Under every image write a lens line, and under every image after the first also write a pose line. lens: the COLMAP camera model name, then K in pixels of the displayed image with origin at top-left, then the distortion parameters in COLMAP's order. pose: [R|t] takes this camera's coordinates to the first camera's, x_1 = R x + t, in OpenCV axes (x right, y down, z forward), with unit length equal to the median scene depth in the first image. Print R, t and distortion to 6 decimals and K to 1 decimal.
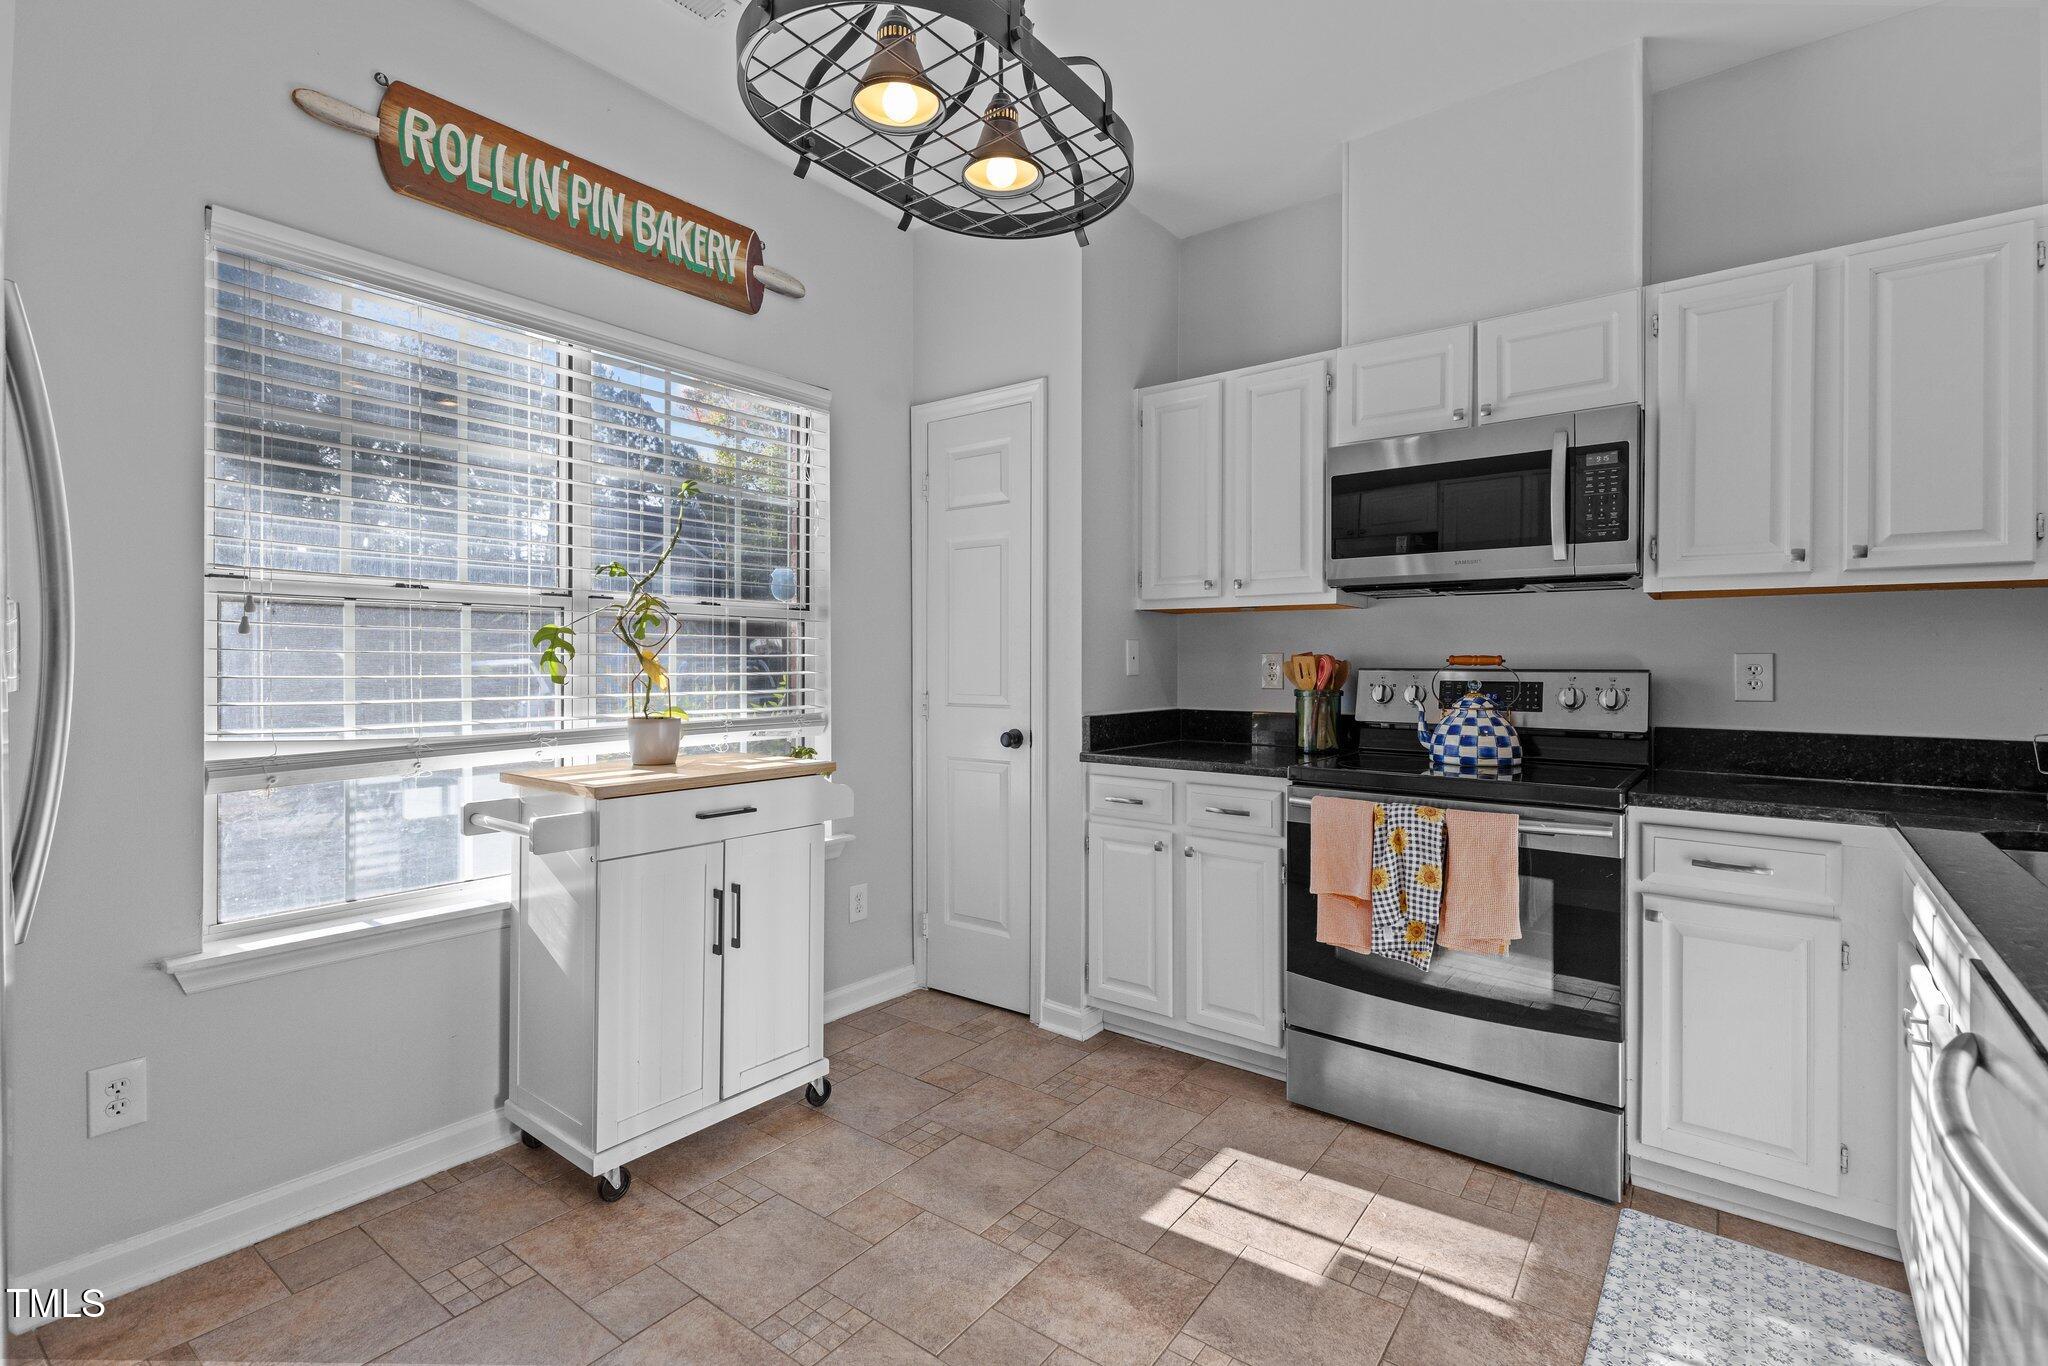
lens RADIAL K [[938.8, 0, 1027.1], [0, 938.8, 659.8], [0, 0, 1]] dist [-0.000129, -0.008322]
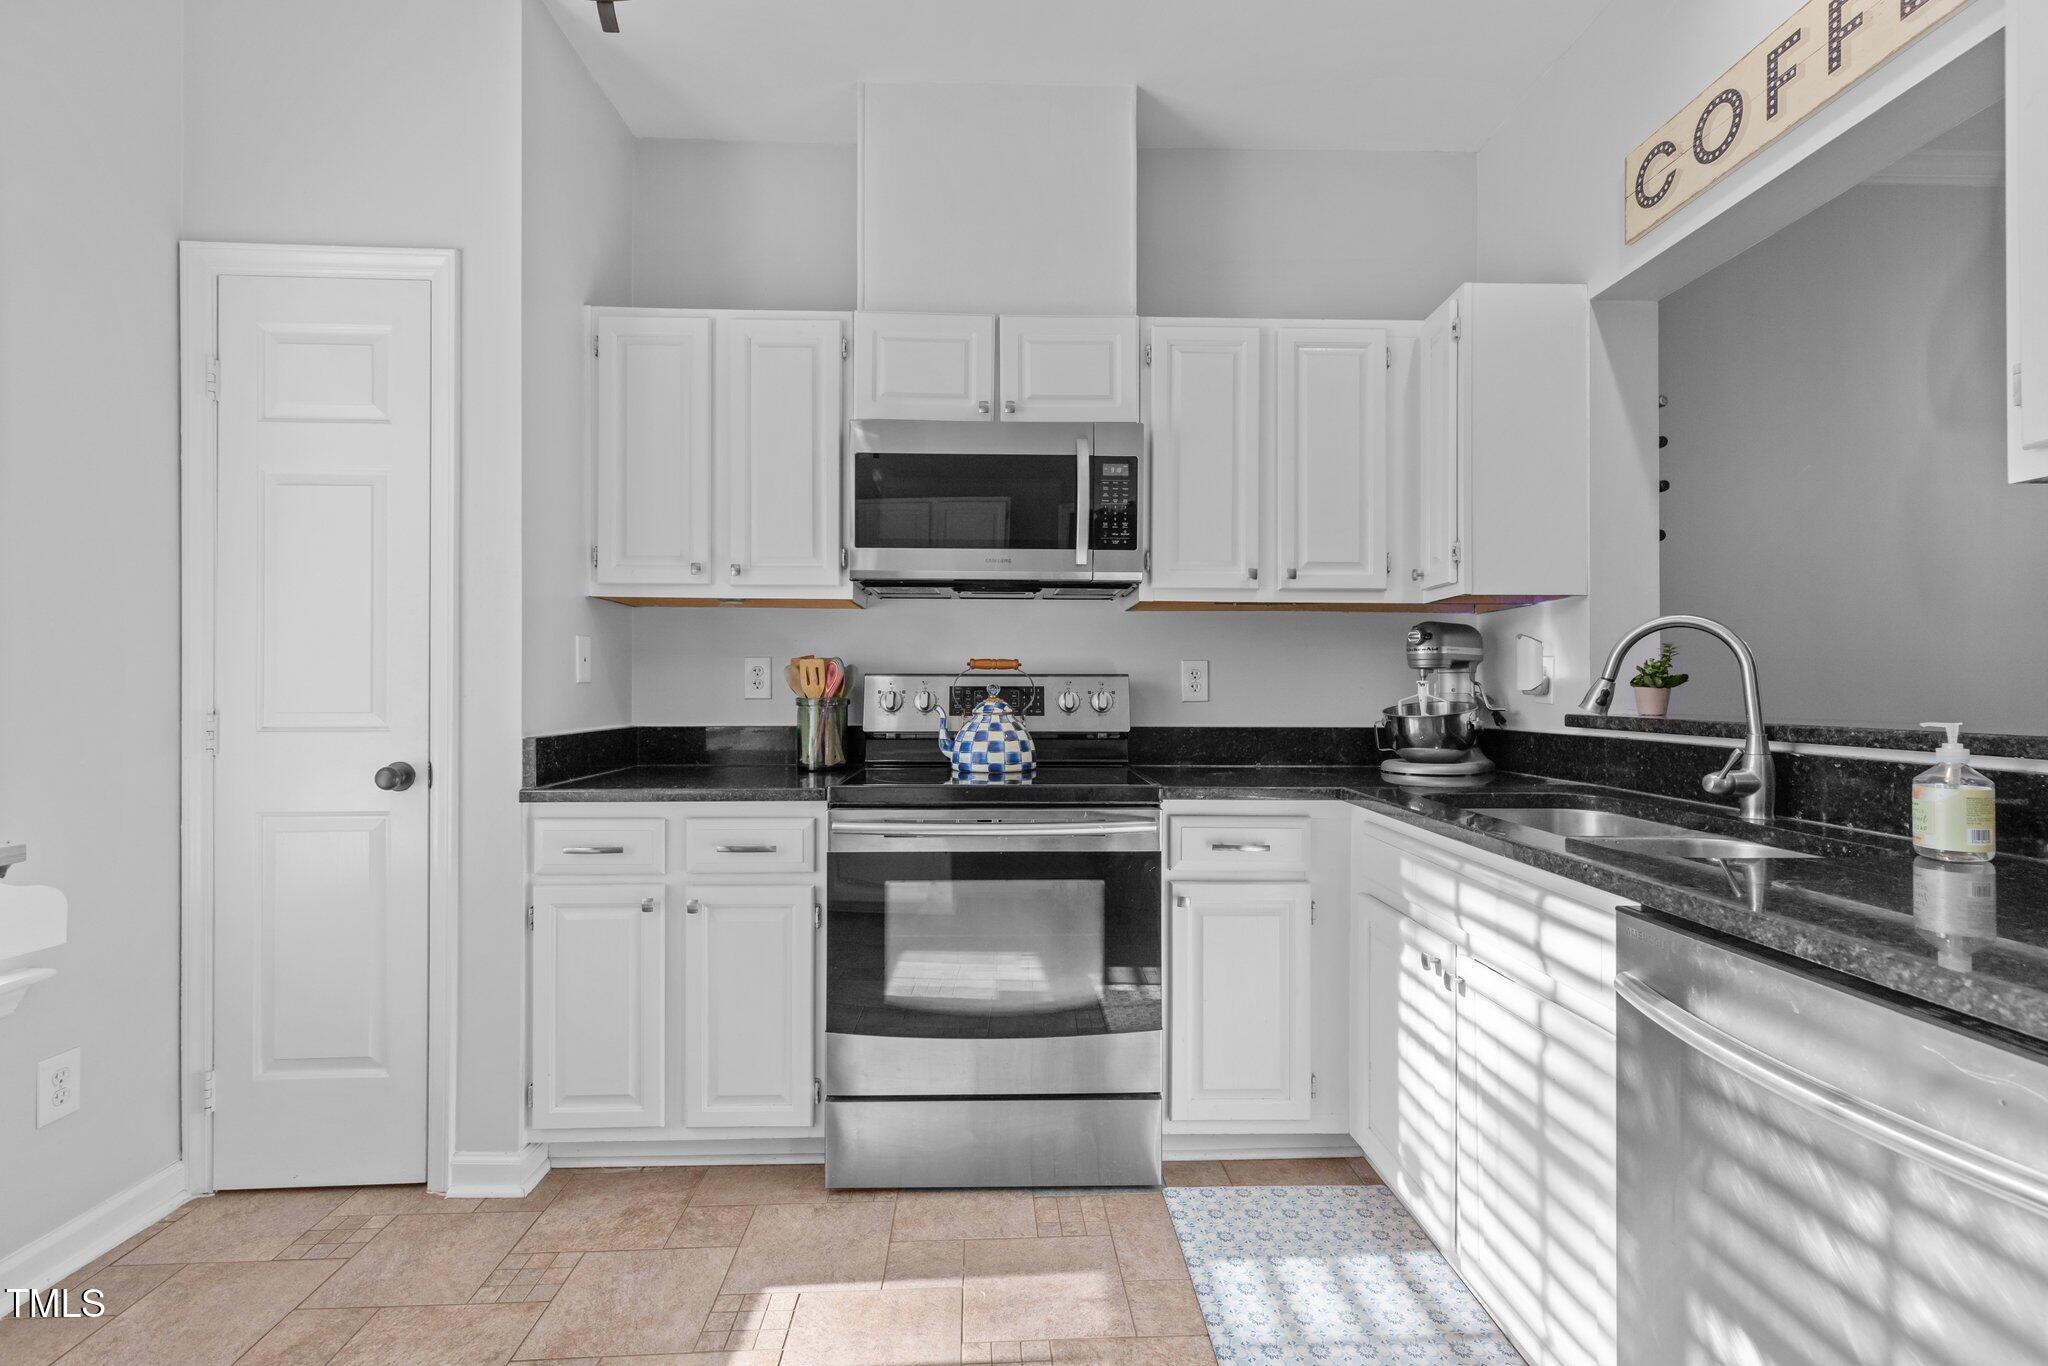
lens RADIAL K [[921.4, 0, 1031.2], [0, 921.4, 679.4], [0, 0, 1]] dist [-0.000195, -0.000377]
pose [[0.767255, 0.002731, 0.641336, -0.103798], [-0.000298, 0.999992, -0.003902, 0.020159], [-0.641342, 0.002802, 0.767250, 0.242187]]
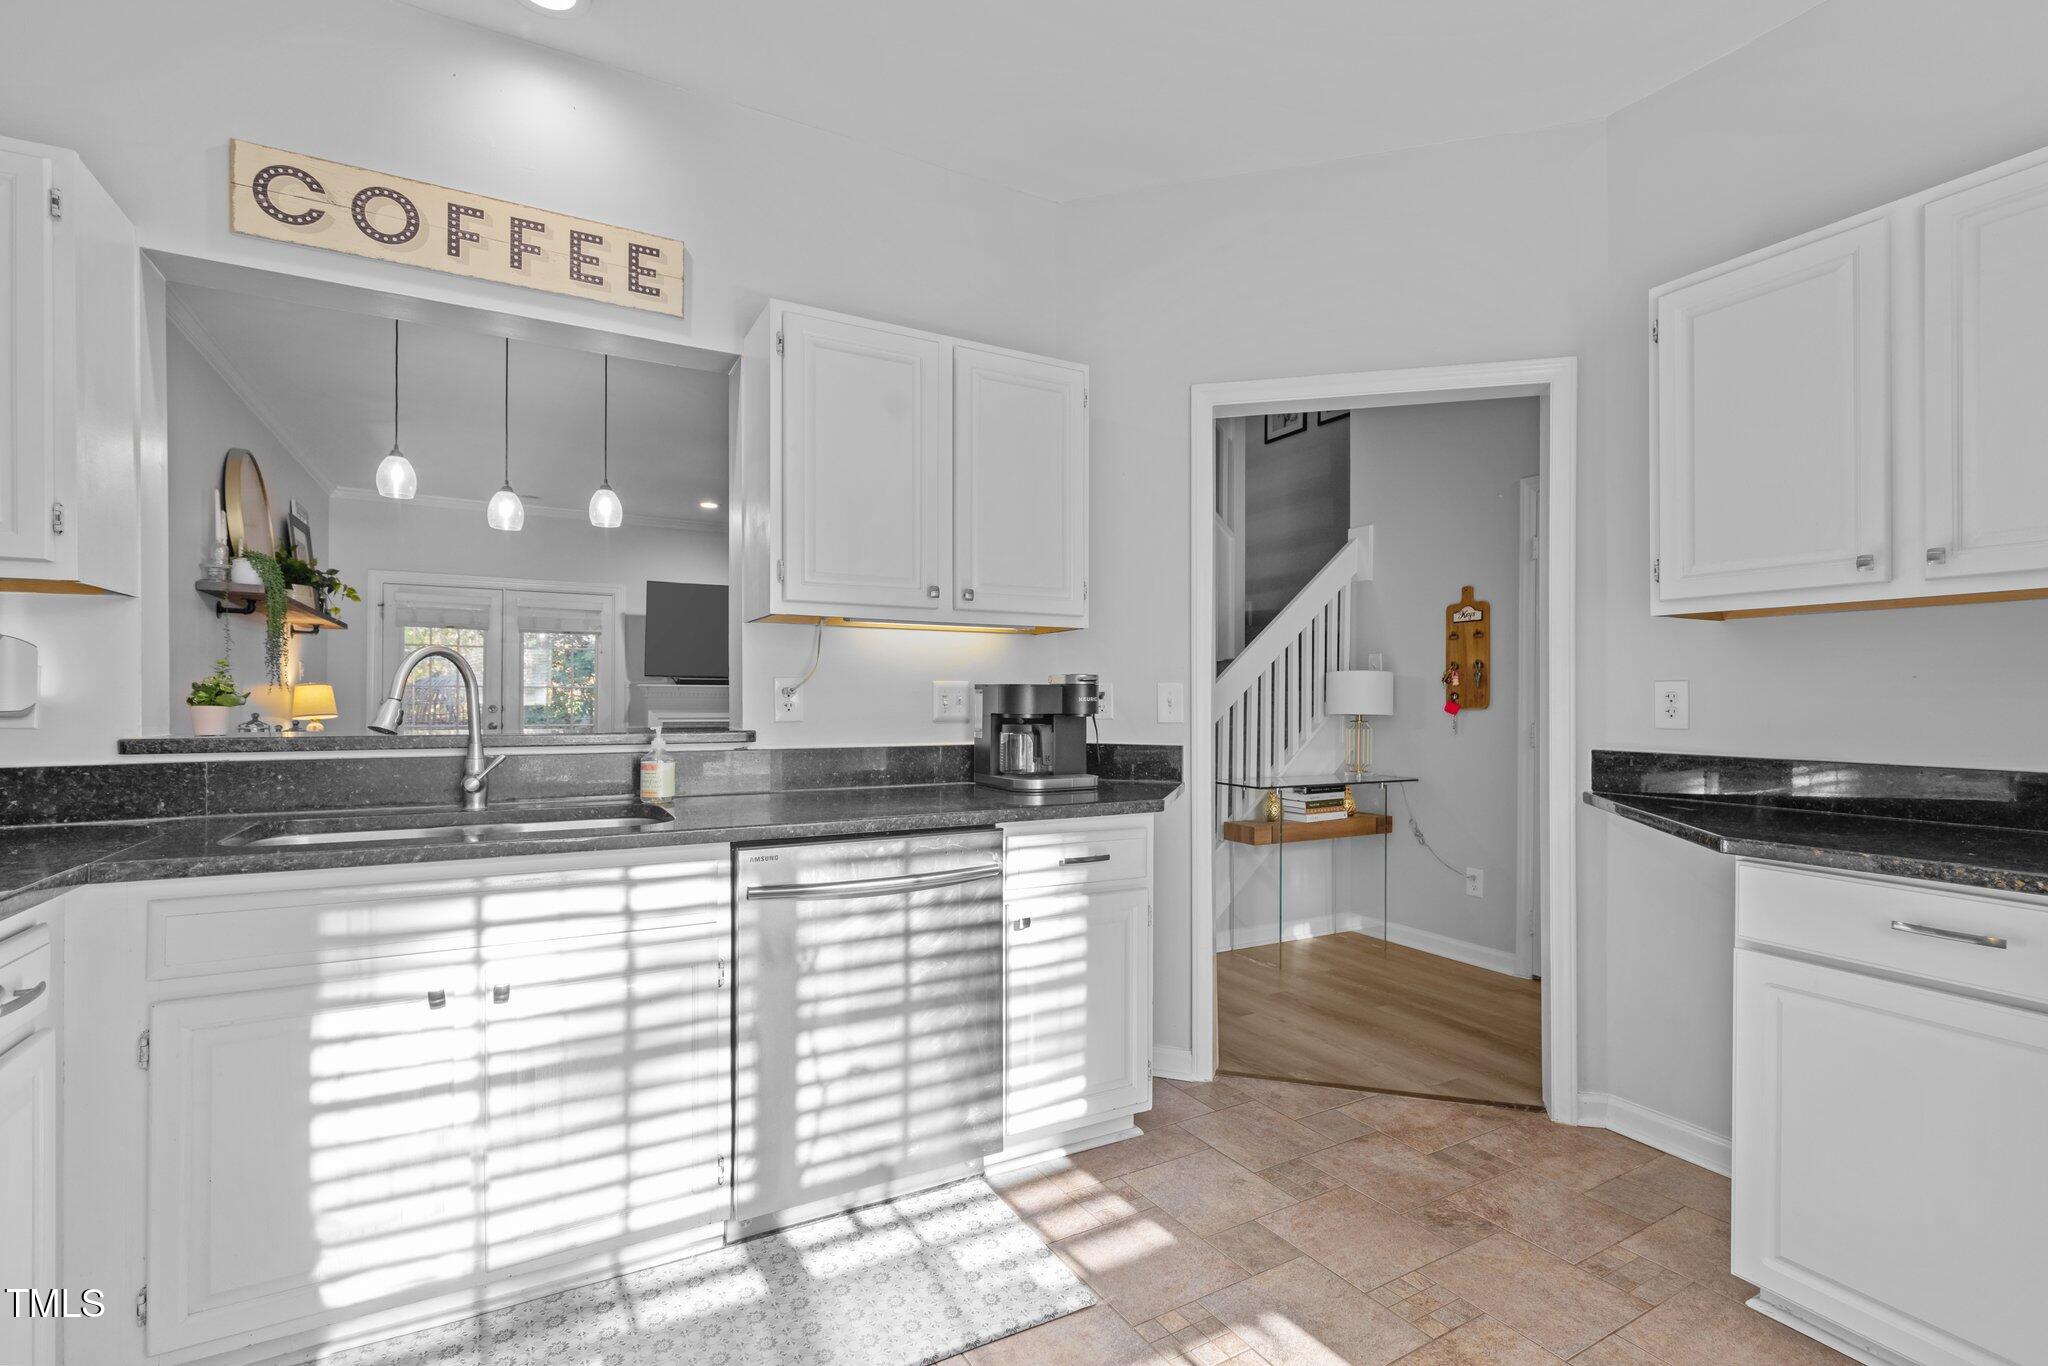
lens RADIAL K [[923.4, 0, 1025.9], [0, 923.4, 691.2], [0, 0, 1]] dist [0.005235, 0.000323]
pose [[-0.922097, -0.004395, 0.386935, -0.081001], [-0.006912, 0.999963, -0.005114, 0.010457], [-0.386898, -0.007390, -0.922093, 0.997914]]
